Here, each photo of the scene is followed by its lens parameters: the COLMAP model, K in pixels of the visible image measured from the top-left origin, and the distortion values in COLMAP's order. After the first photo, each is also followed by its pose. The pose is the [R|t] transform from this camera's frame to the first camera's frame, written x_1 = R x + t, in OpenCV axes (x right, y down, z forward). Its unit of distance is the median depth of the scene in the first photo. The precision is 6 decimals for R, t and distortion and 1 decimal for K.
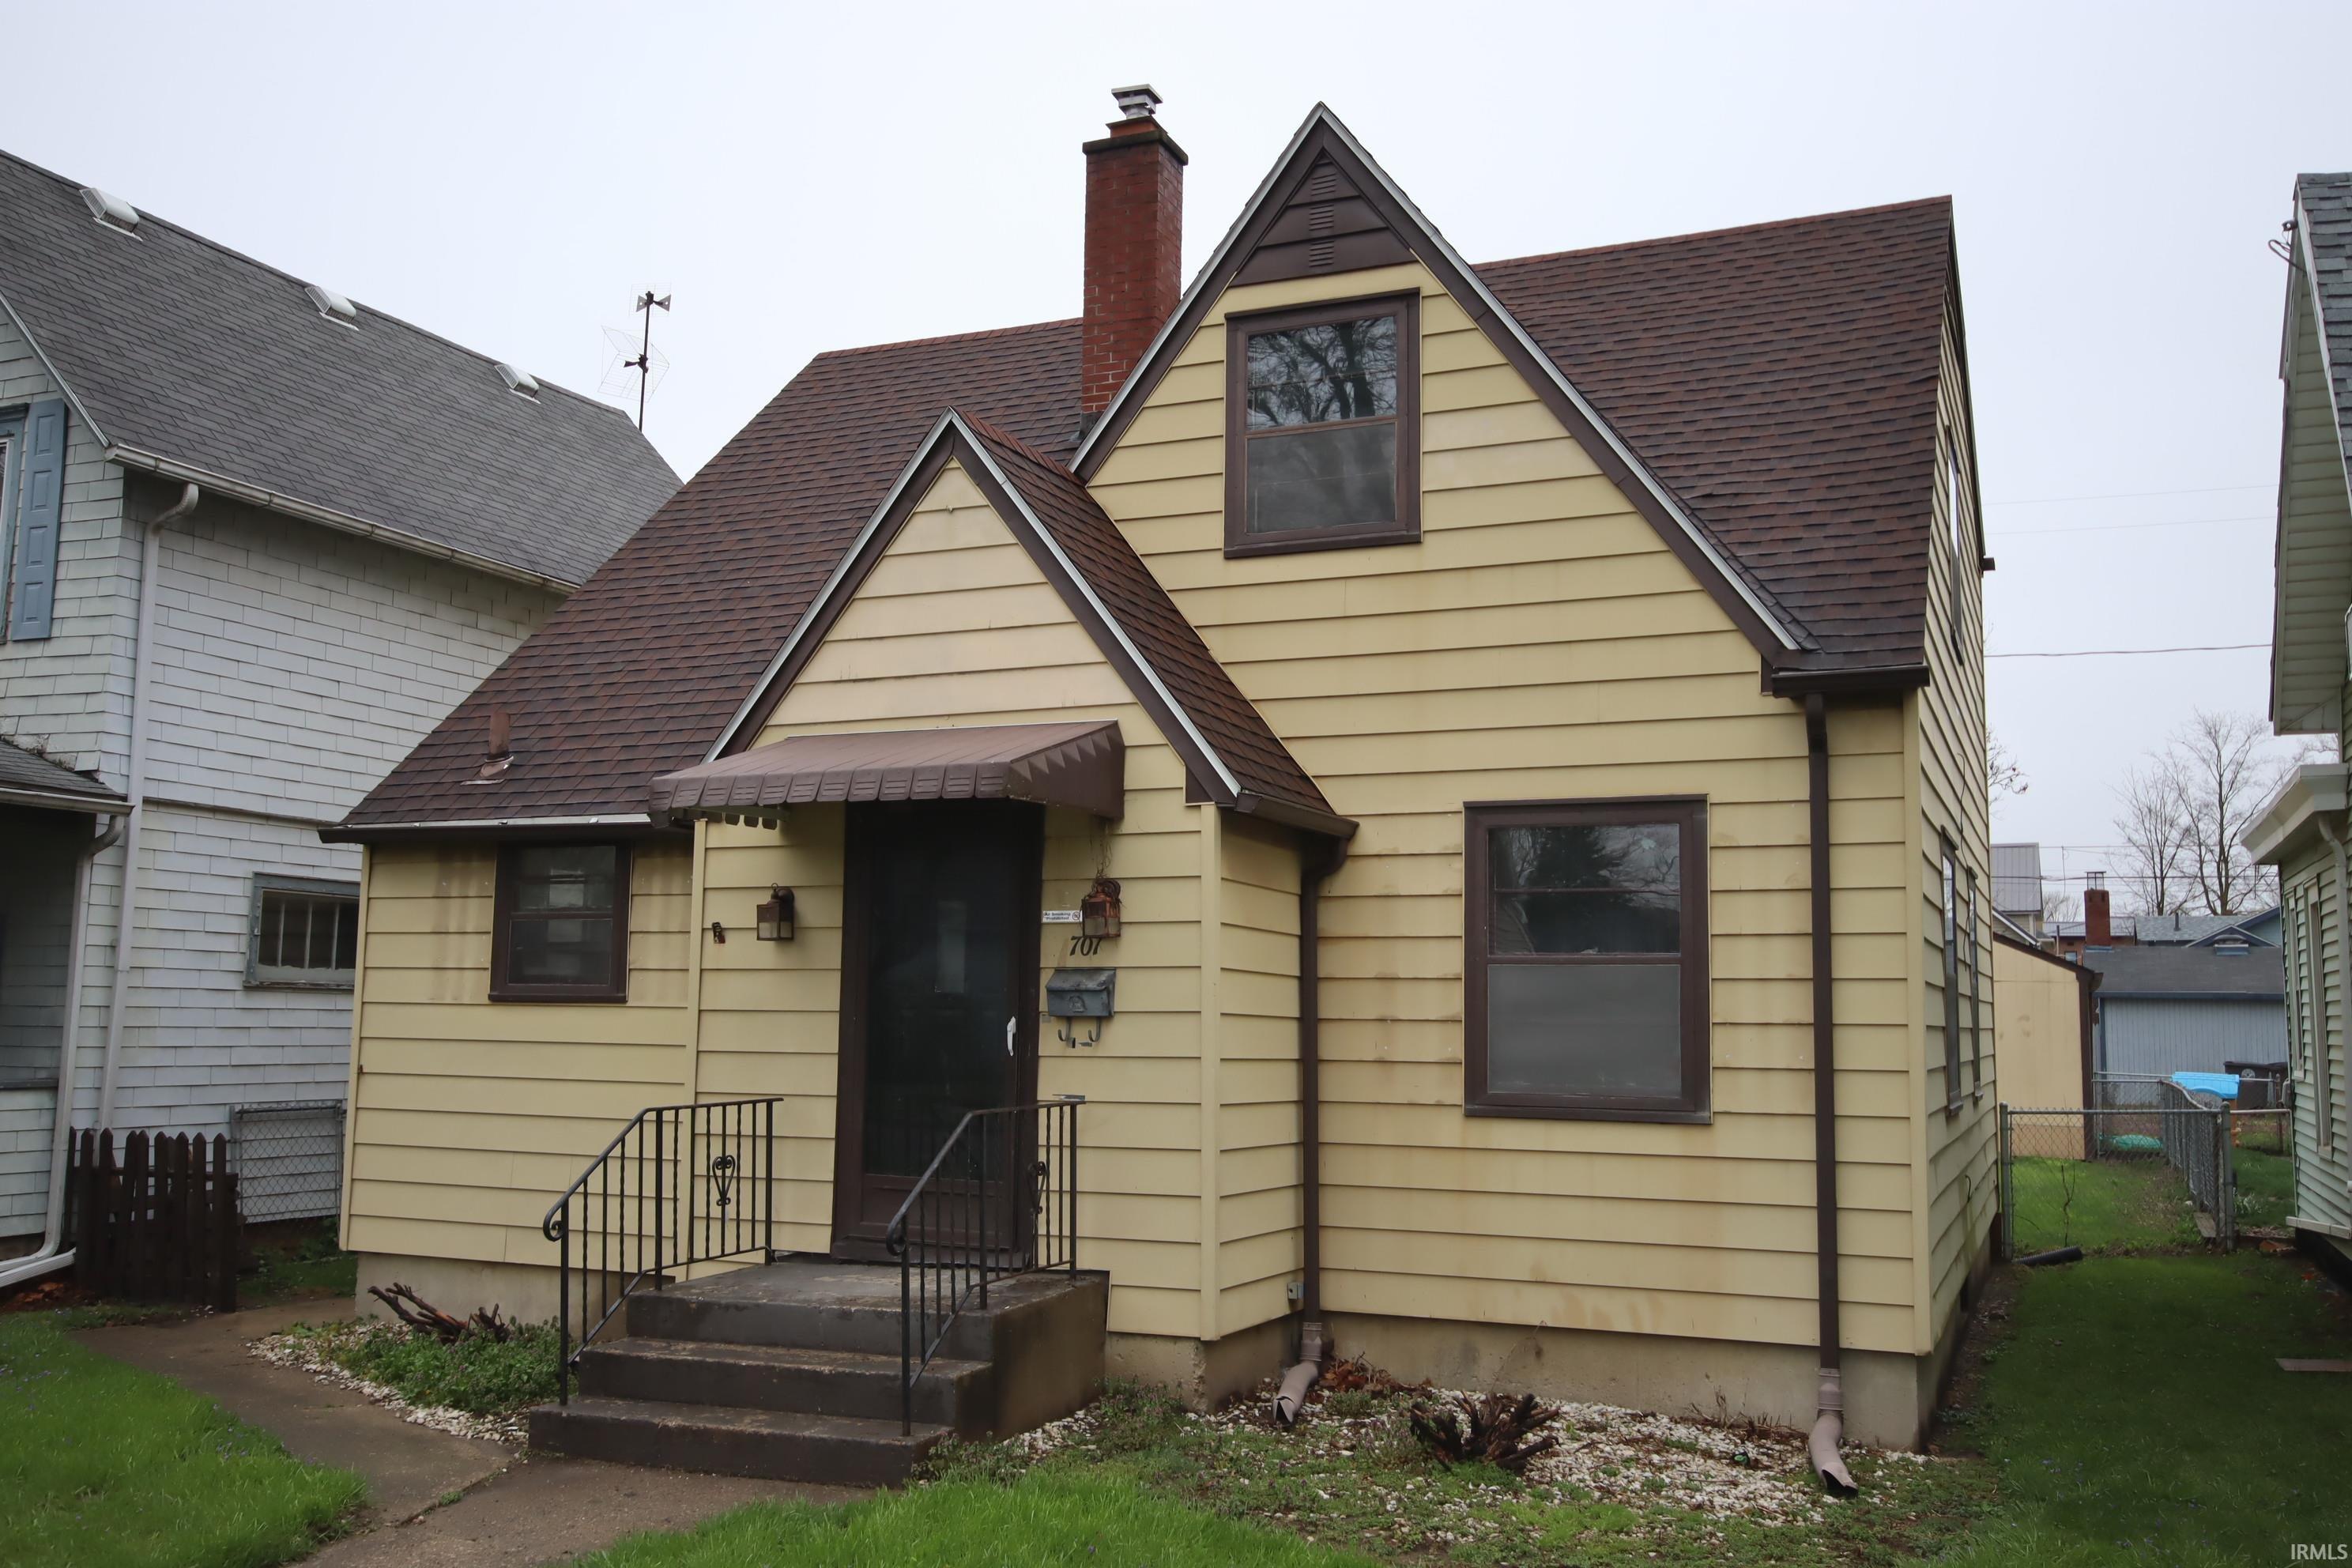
lens RADIAL K [[2081.2, 0, 1176.0], [0, 2081.2, 784.0], [0, 0, 1]] dist [0.000677, 0.053623]
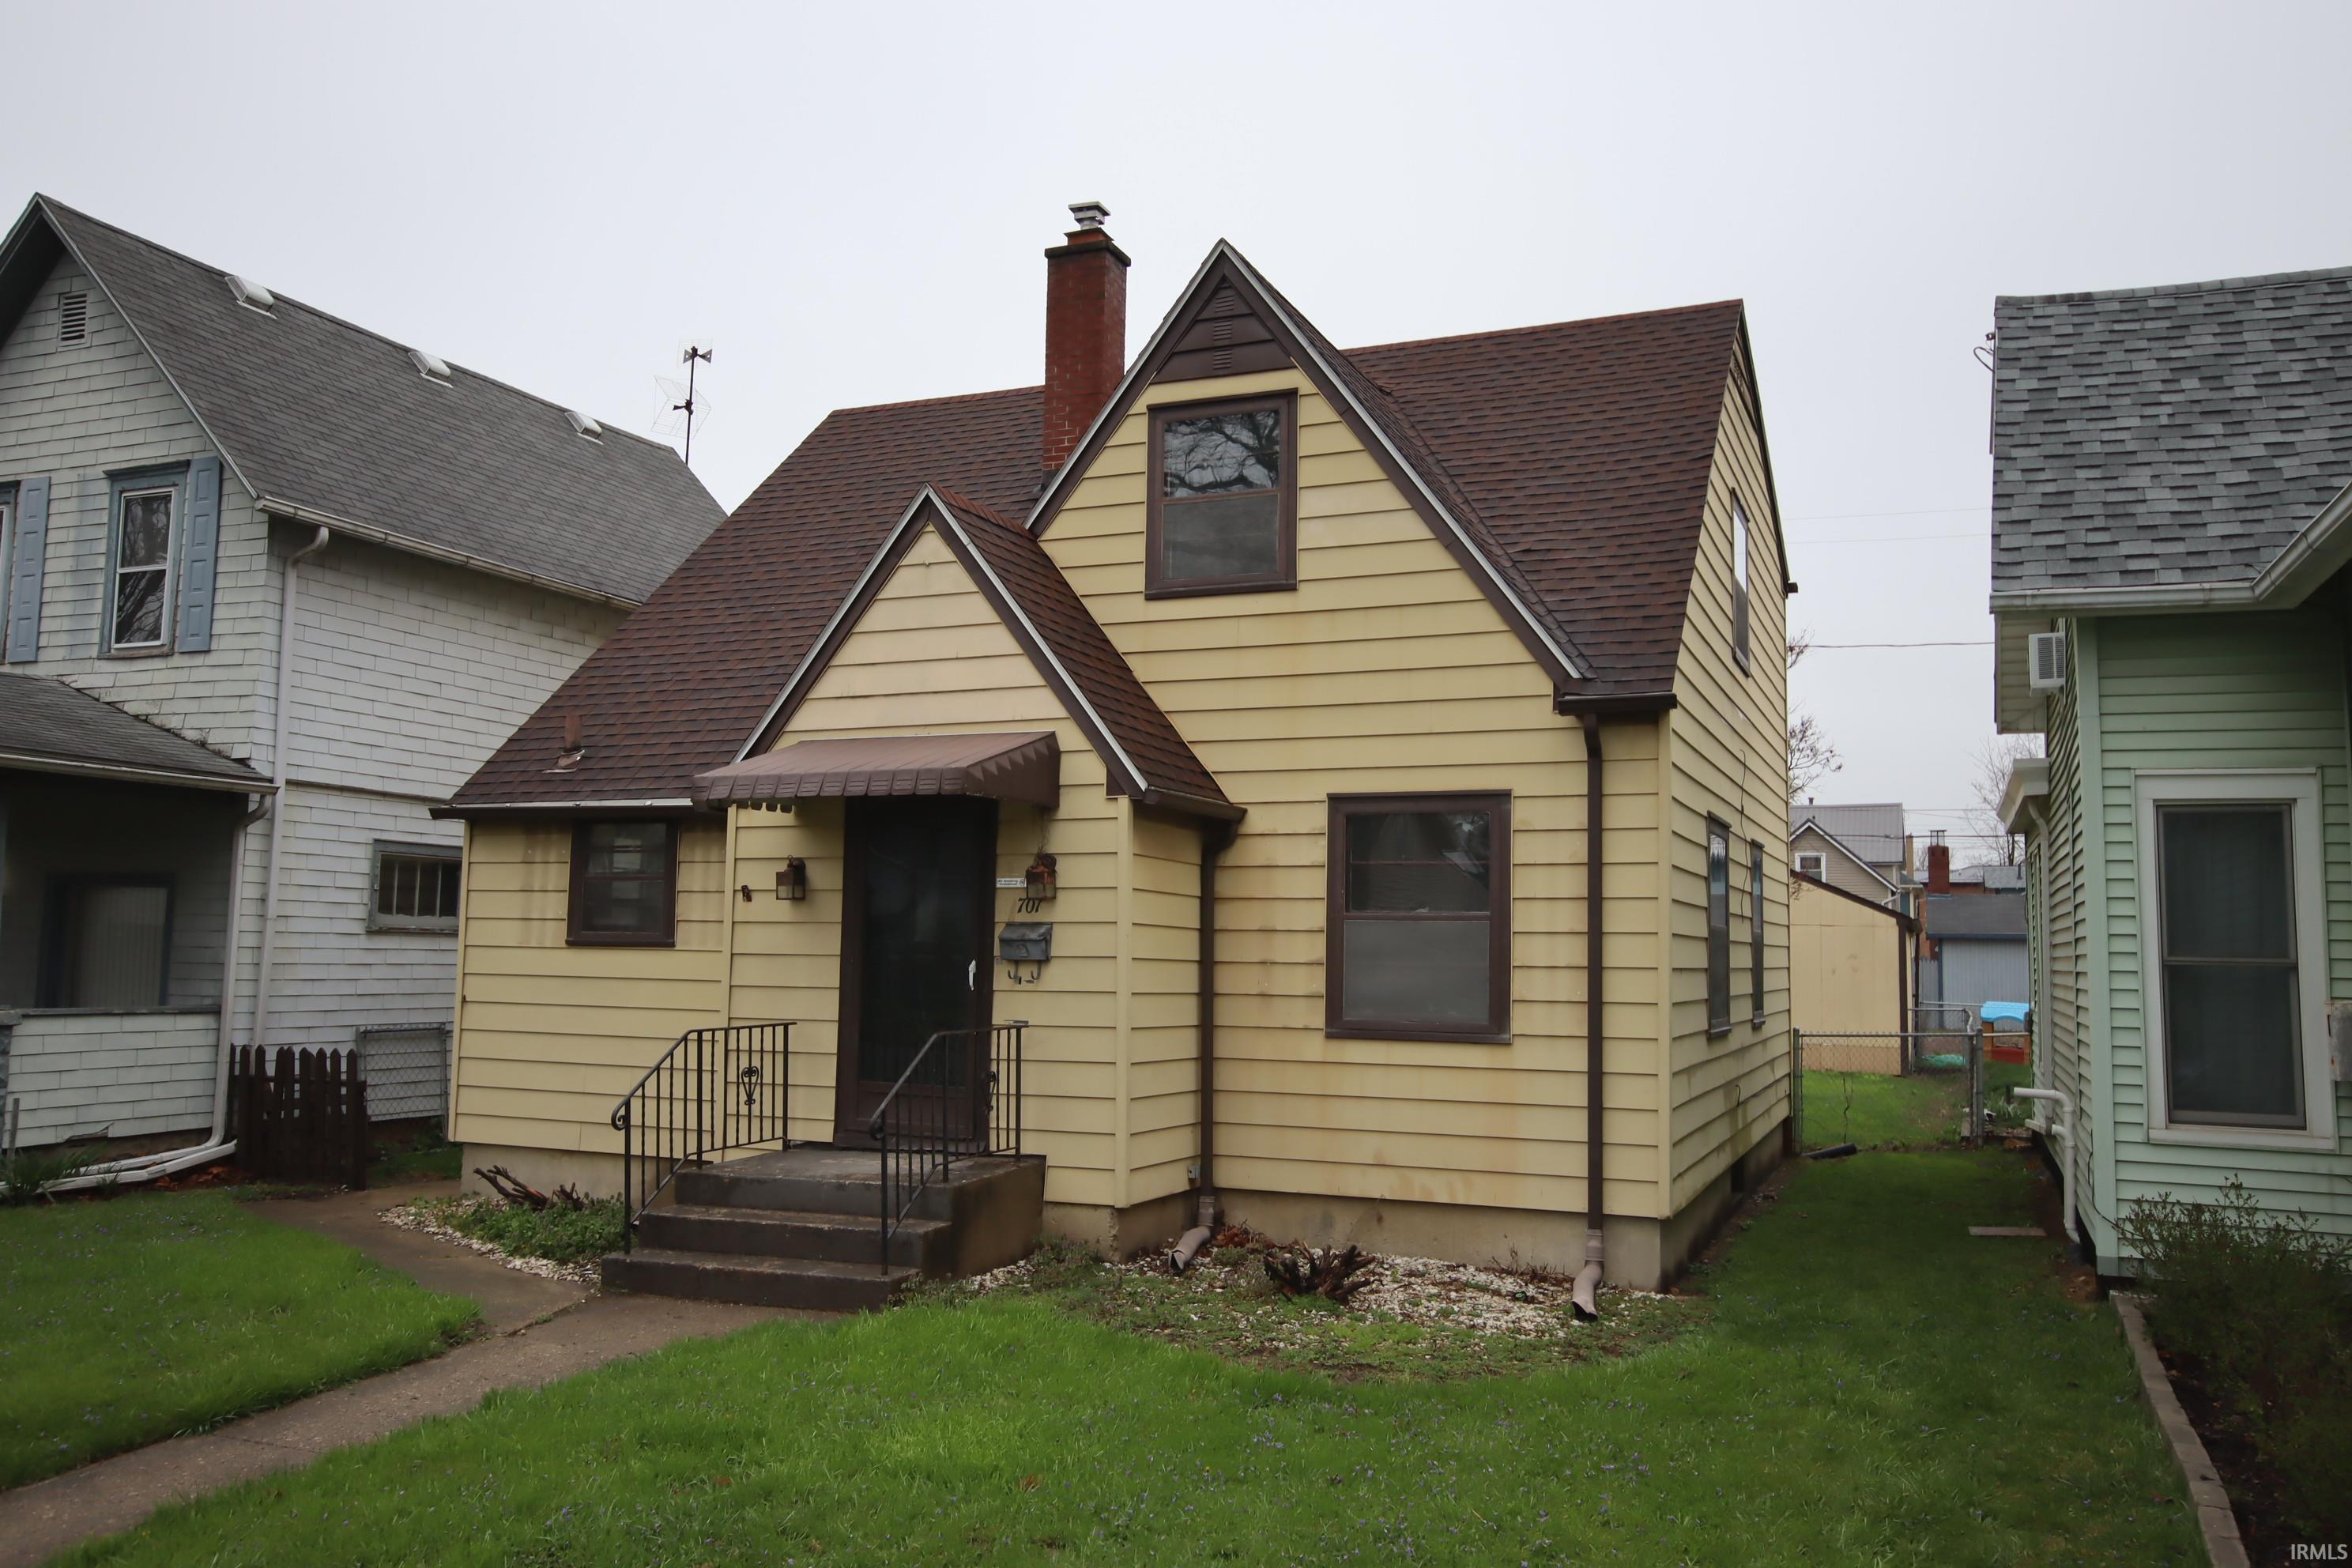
lens RADIAL K [[1841.3, 0, 1176.0], [0, 1841.3, 784.0], [0, 0, 1]] dist [-0.003078, 0.047461]
pose [[0.999976, 0.002804, 0.006302, 0.036388], [-0.002937, 0.999771, 0.021202, -0.020264], [-0.006241, -0.021220, 0.999755, -0.129808]]
